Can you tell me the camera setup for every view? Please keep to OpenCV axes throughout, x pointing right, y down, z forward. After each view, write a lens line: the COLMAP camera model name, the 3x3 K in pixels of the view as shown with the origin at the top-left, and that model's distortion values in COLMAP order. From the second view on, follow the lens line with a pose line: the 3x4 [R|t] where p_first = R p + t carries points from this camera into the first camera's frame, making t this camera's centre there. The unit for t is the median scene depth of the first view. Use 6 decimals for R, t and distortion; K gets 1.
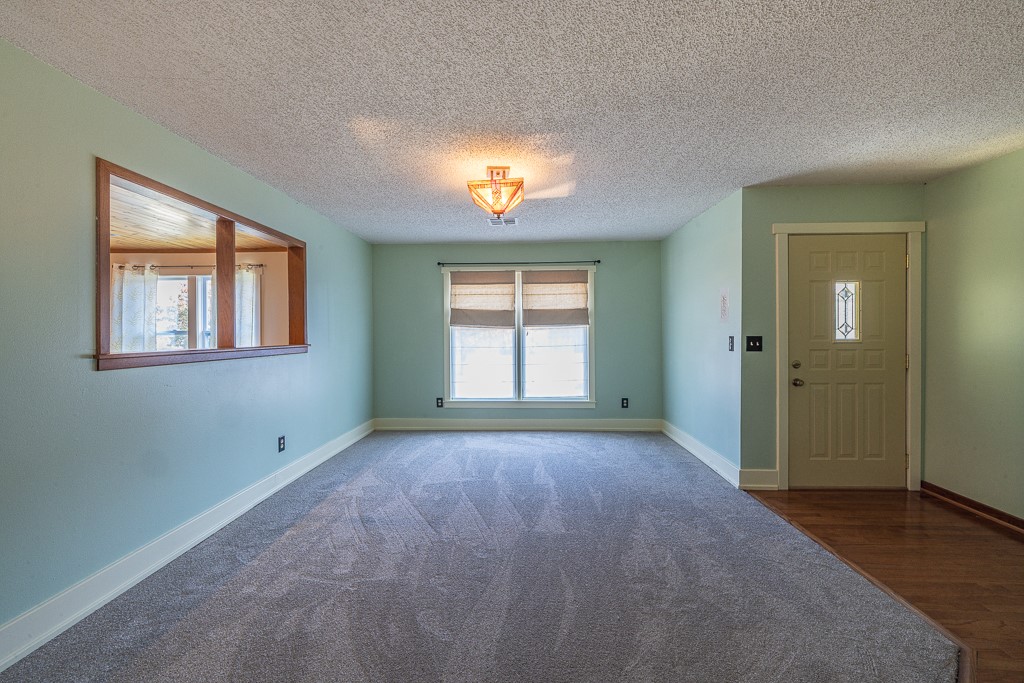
lens RADIAL K [[439.8, 0, 507.4], [0, 439.8, 338.7], [0, 0, 1]] dist [0.003713, -0.000173]
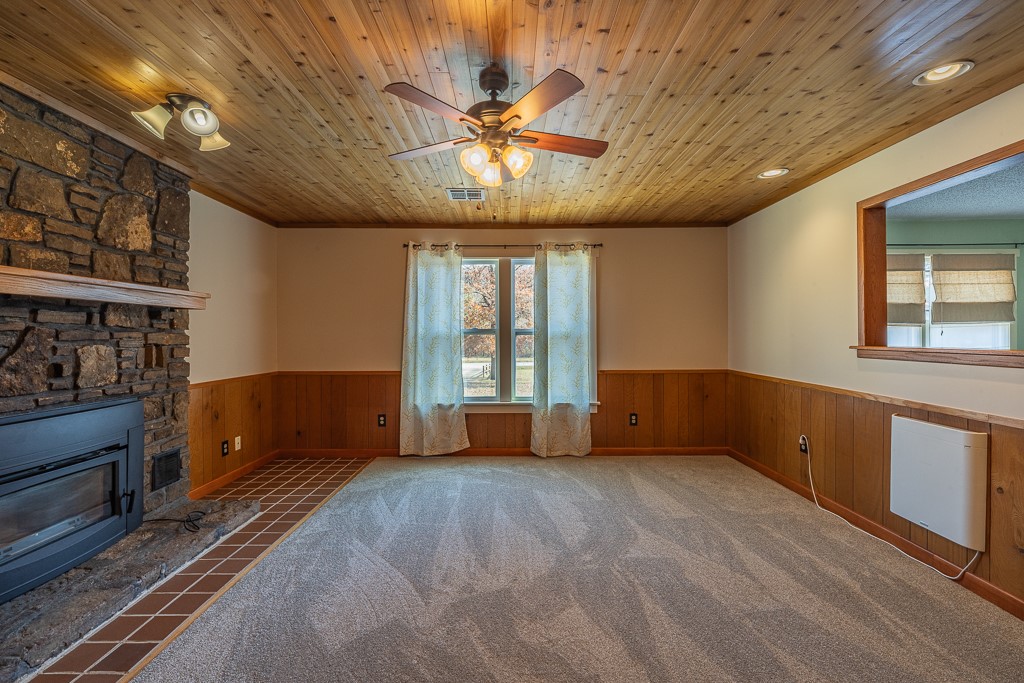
lens RADIAL K [[439.8, 0, 511.5], [0, 439.8, 337.1], [0, 0, 1]] dist [0.003713, -0.000173]
pose [[0.999042, 0.001717, 0.043737, -0.766646], [-0.001387, 0.999970, -0.007587, 0.003121], [-0.043749, 0.007520, 0.999014, 0.230964]]
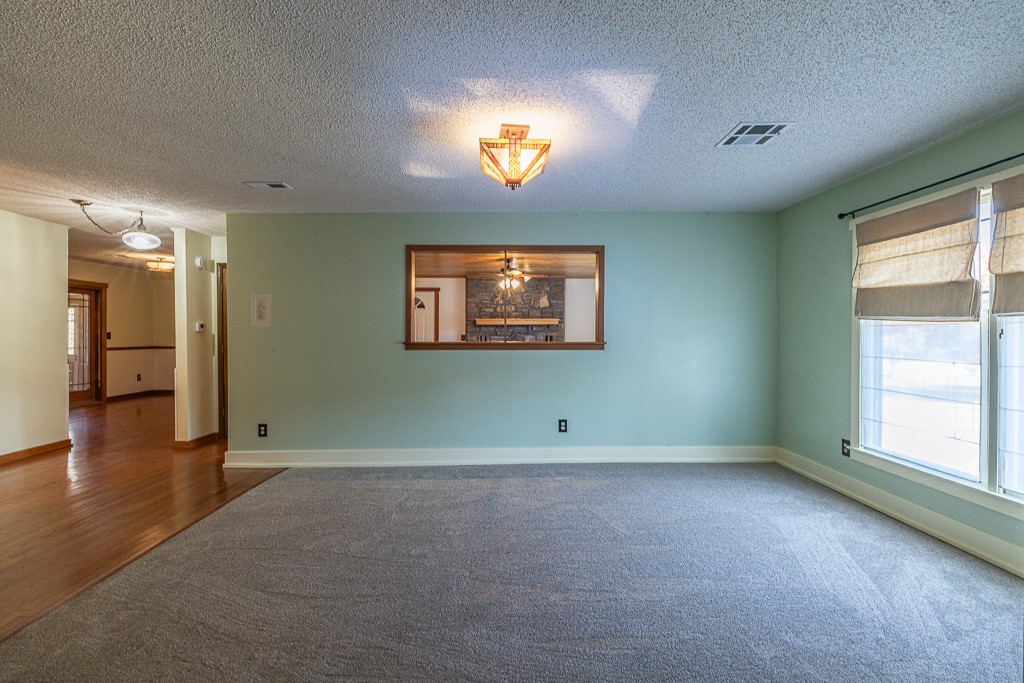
lens RADIAL K [[439.8, 0, 504.6], [0, 439.8, 334.9], [0, 0, 1]] dist [0.003713, -0.000173]
pose [[0.053695, 0.008093, -0.998525, 0.427515], [-0.013719, 0.999879, 0.007366, -0.006814], [0.998463, 0.013303, 0.053800, 0.513704]]
